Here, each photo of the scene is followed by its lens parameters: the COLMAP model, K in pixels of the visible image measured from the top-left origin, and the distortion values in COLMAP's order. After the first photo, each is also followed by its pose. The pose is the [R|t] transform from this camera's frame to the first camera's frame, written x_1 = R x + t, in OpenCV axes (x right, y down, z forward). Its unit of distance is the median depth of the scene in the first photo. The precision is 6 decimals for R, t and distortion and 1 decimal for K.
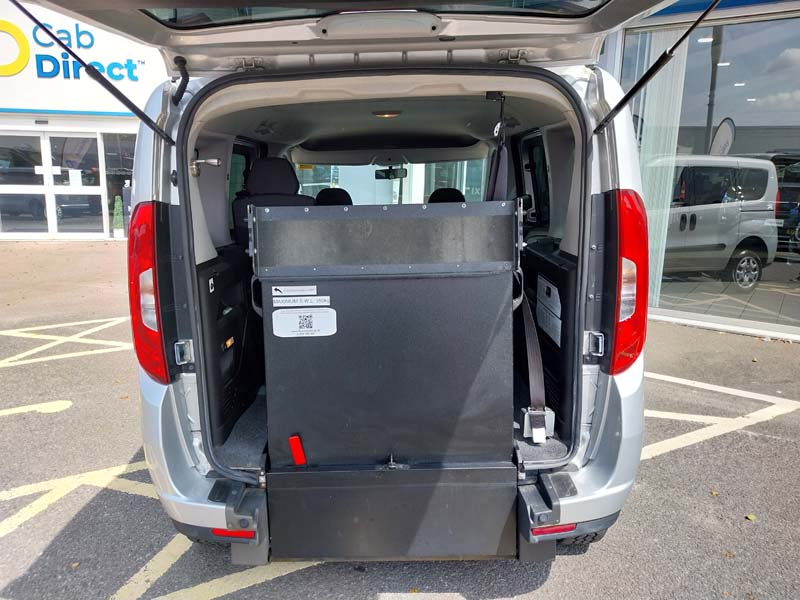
lens RADIAL K [[603.6, 0, 387.8], [0, 603.6, 305.8], [0, 0, 1]] dist [0.022443, -0.040759]
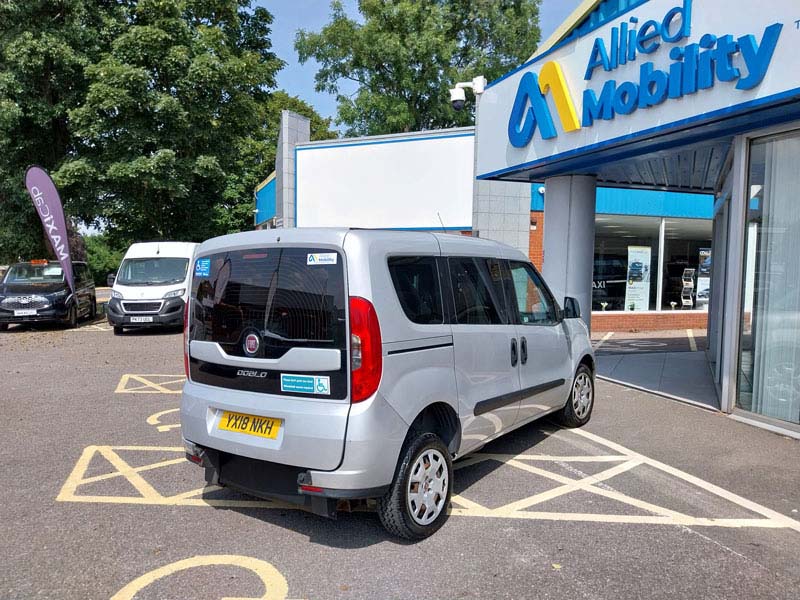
lens RADIAL K [[603.6, 0, 390.5], [0, 603.6, 303.6], [0, 0, 1]] dist [0.022443, -0.040759]
pose [[0.811200, 0.028834, -0.584058, 1.043165], [-0.119403, 0.985908, -0.117168, 0.015887], [0.572449, 0.164785, 0.803211, -0.247045]]
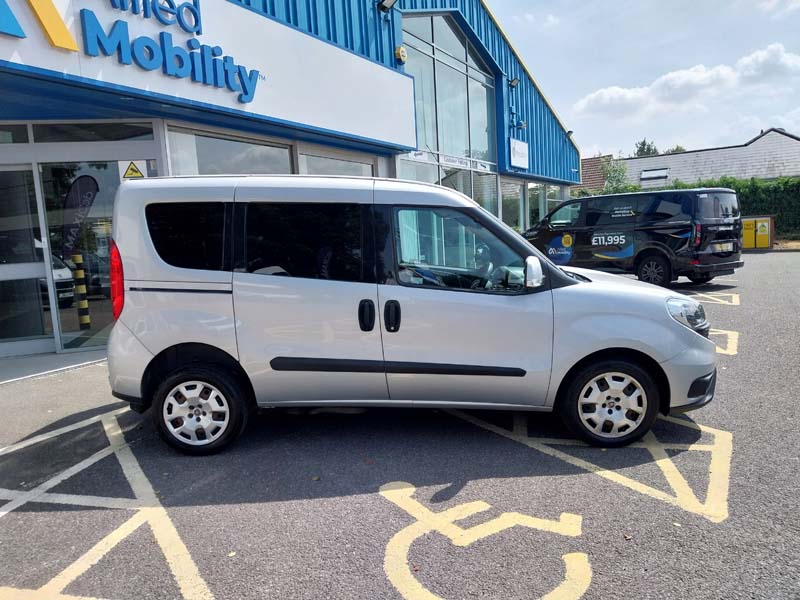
lens RADIAL K [[603.6, 0, 392.3], [0, 603.6, 306.5], [0, 0, 1]] dist [0.022443, -0.040759]
pose [[-0.101185, -0.135952, 0.985535, -2.044217], [0.266597, 0.950683, 0.158516, -0.331497], [-0.958482, 0.278780, -0.059951, 1.482098]]
